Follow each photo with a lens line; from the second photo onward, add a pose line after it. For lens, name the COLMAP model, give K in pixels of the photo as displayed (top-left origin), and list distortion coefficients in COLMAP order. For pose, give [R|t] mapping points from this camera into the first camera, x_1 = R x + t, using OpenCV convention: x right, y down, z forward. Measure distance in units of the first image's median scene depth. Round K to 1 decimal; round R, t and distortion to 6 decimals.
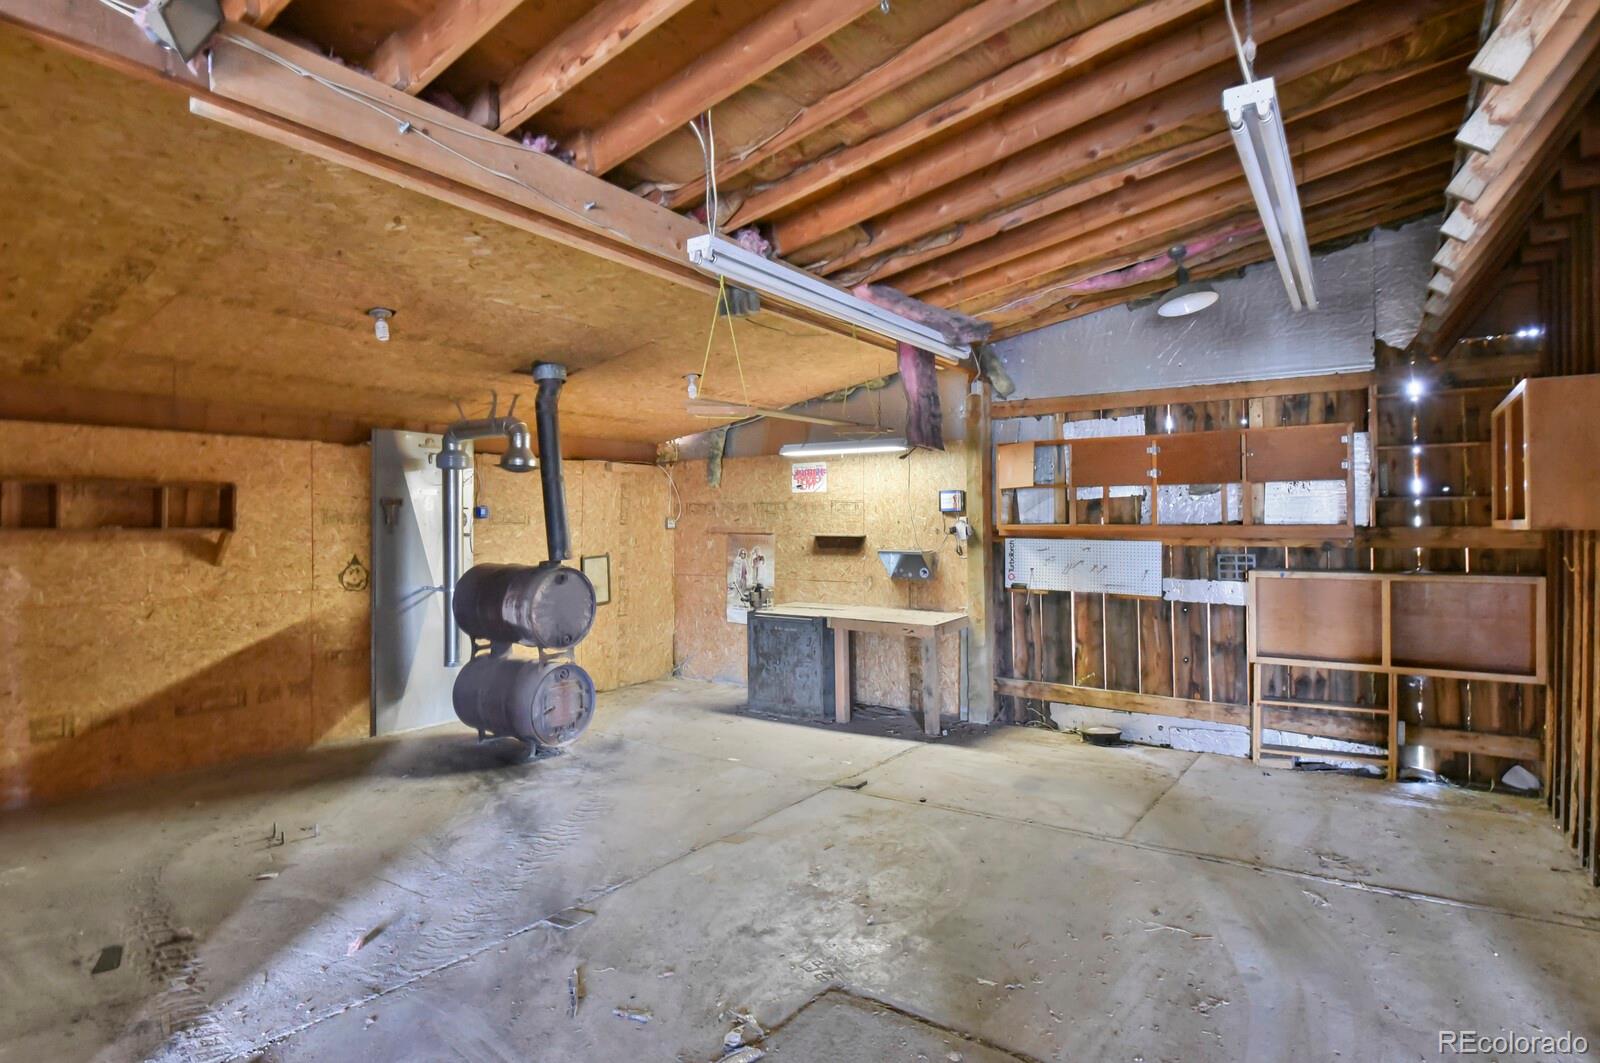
lens RADIAL K [[854.0, 0, 799.2], [0, 854.0, 516.3], [0, 0, 1]] dist [0.000579, -0.021788]
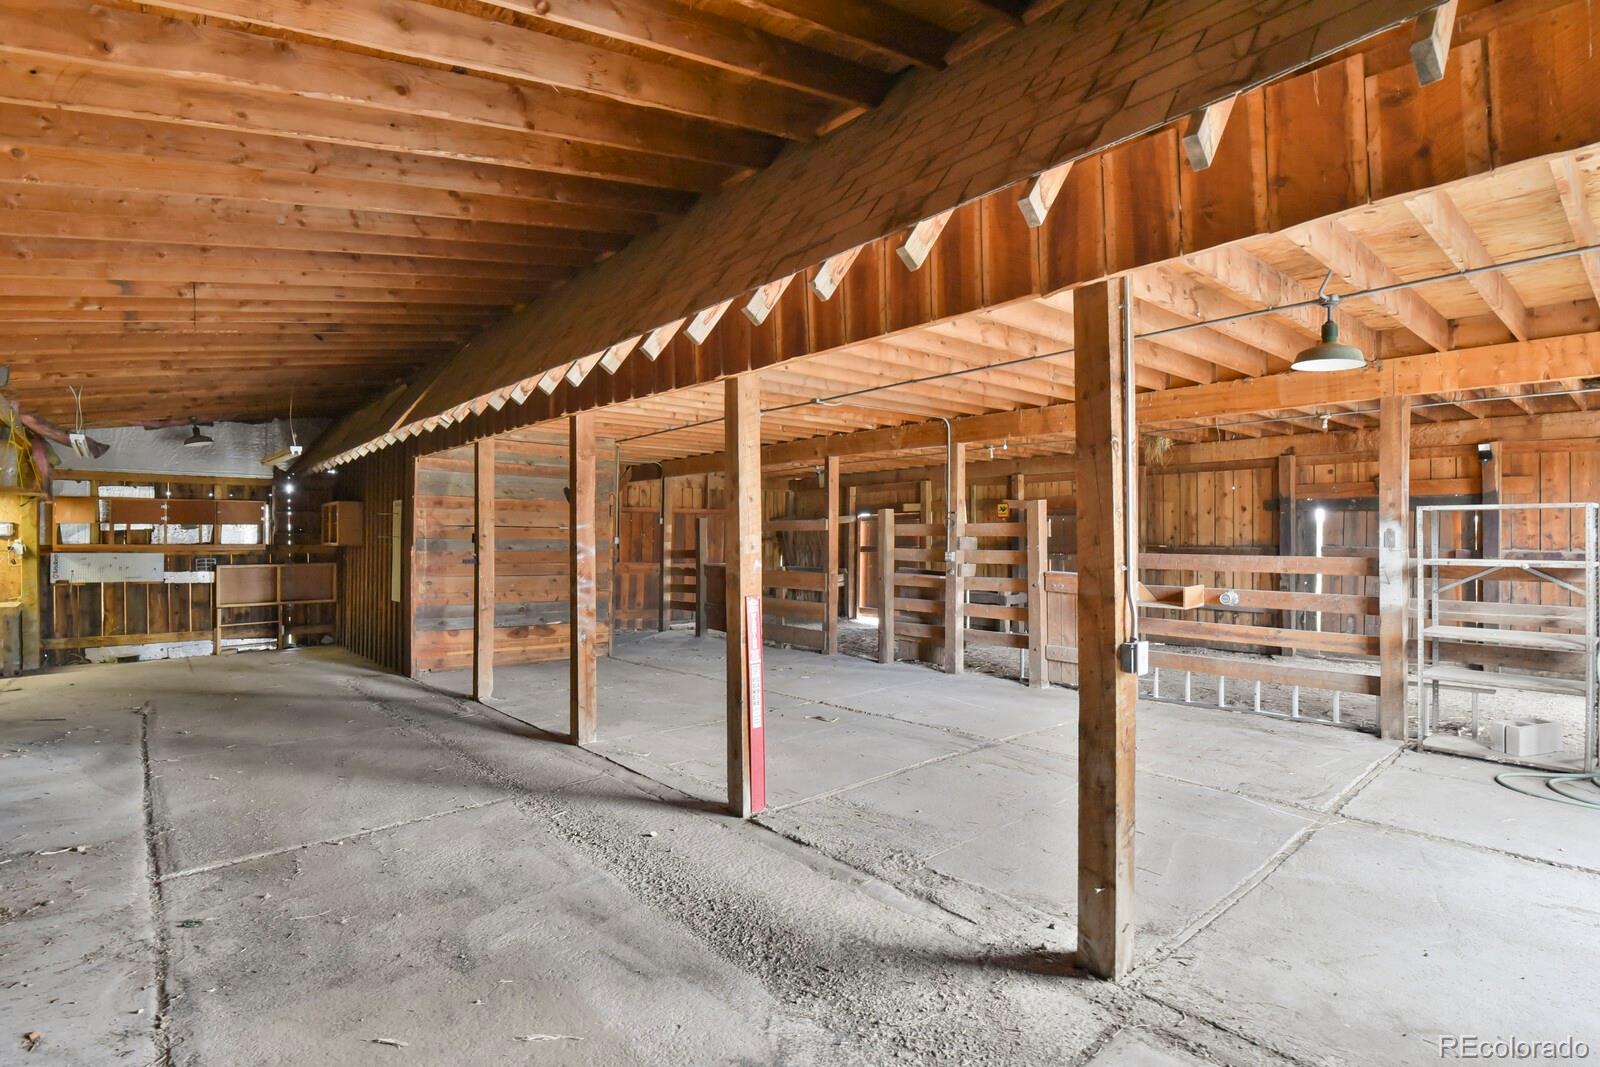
lens RADIAL K [[797.9, 0, 800.0], [0, 797.9, 533.5], [0, 0, 1]] dist [-0.024667, 0.000000]
pose [[0.262663, 0.005626, 0.964871, -0.903751], [-0.009214, 0.999952, -0.003323, -0.021754], [-0.964844, -0.008018, 0.262702, -0.850405]]
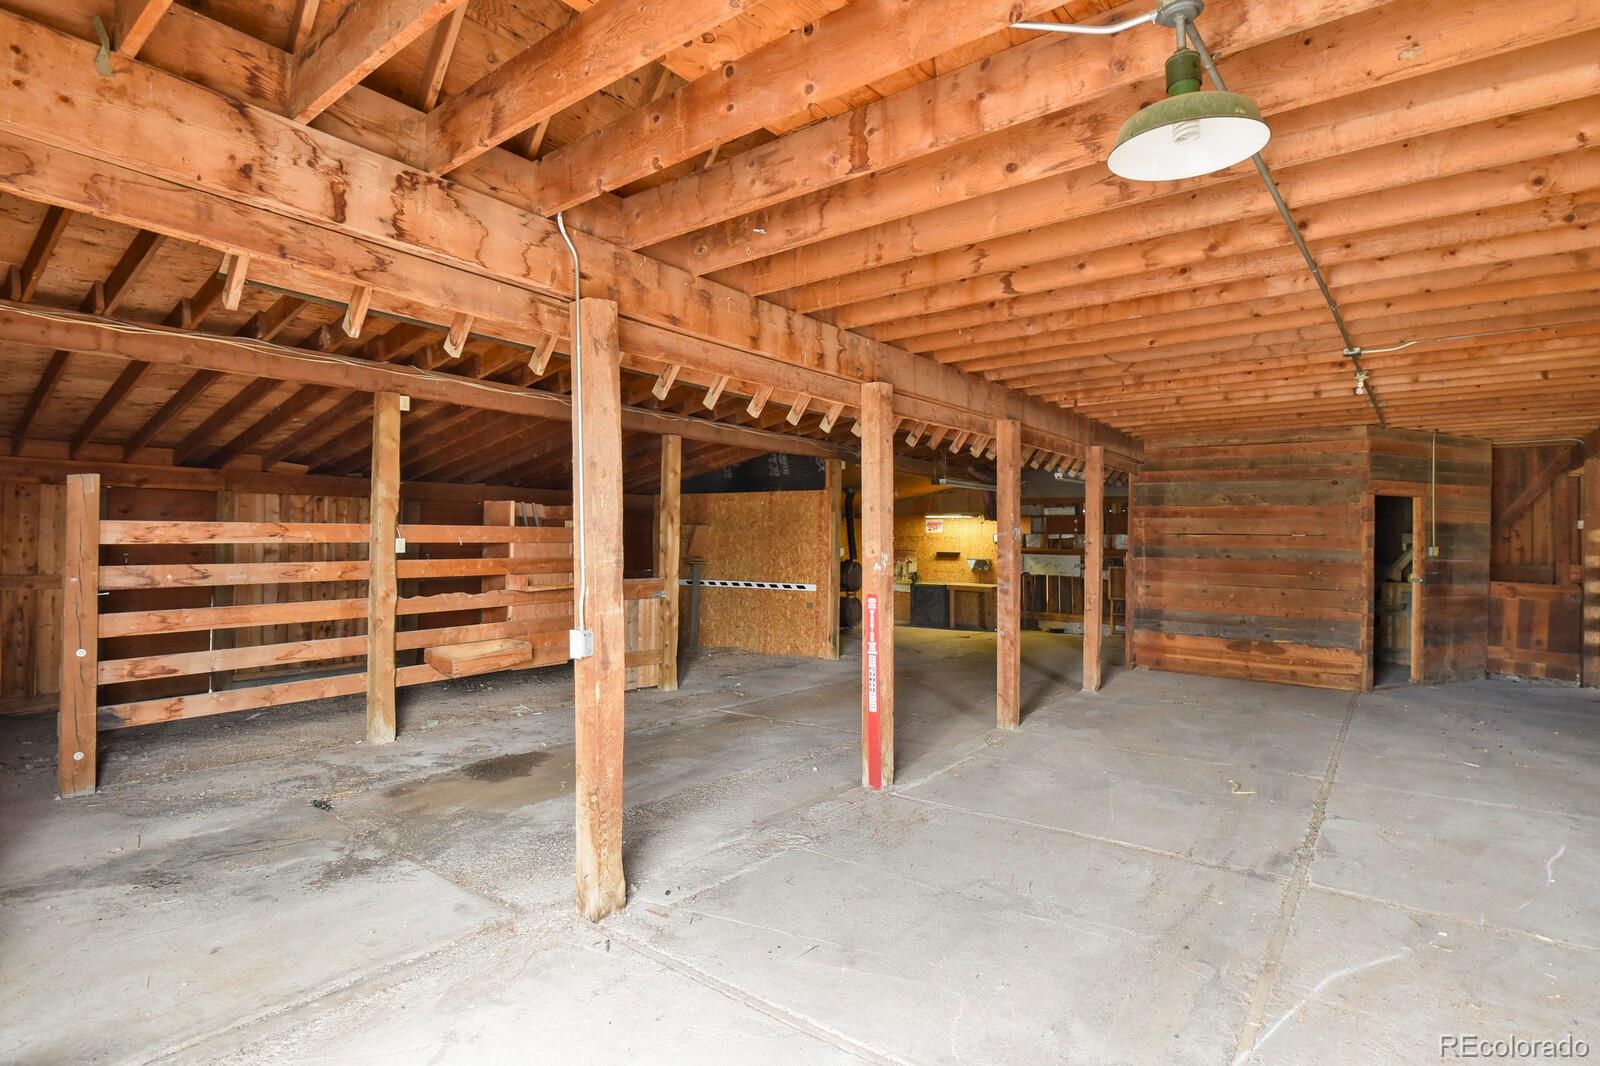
lens RADIAL K [[770.9, 0, 800.0], [0, 770.9, 533.0], [0, 0, 1]] dist [0.000166, -0.000080]
pose [[0.998213, 0.009072, -0.059057, -0.288709], [-0.009138, 0.999958, -0.000853, -0.028978], [0.059047, 0.001391, 0.998254, -1.381442]]
